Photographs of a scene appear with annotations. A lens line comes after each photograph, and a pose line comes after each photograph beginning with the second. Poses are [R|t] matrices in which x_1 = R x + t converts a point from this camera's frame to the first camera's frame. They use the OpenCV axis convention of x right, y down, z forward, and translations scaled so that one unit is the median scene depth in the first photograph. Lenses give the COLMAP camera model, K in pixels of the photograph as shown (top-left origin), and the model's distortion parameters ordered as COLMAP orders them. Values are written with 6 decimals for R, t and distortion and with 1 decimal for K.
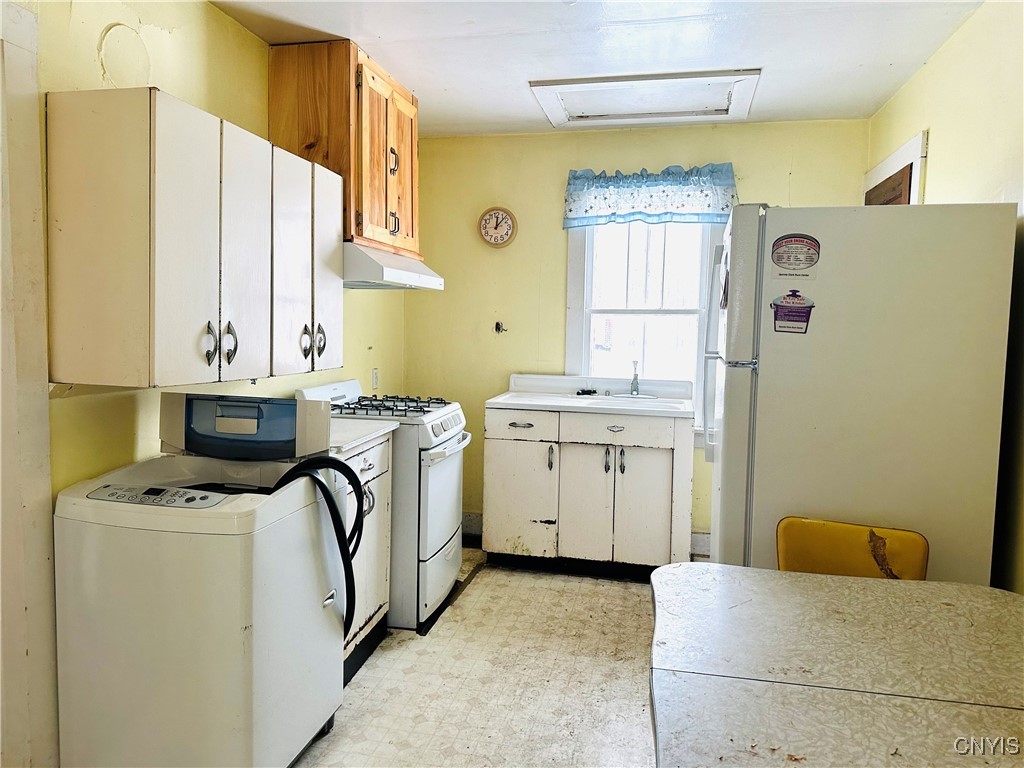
lens RADIAL K [[715.4, 0, 501.8], [0, 715.4, 380.1], [0, 0, 1]] dist [0.061103, -0.070882]
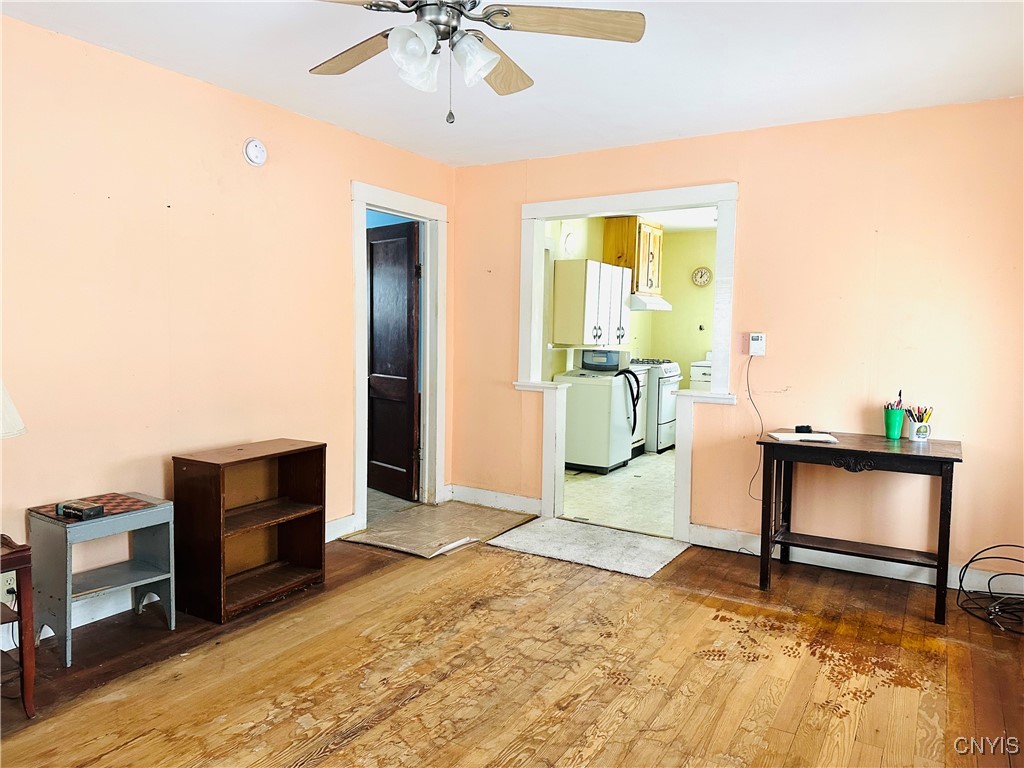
lens RADIAL K [[715.4, 0, 516.8], [0, 715.4, 382.6], [0, 0, 1]] dist [0.061103, -0.070882]
pose [[0.951618, 0.021184, -0.306554, 0.156740], [-0.021494, 0.999766, 0.002366, 0.108788], [0.306532, 0.004337, 0.951850, -1.345637]]
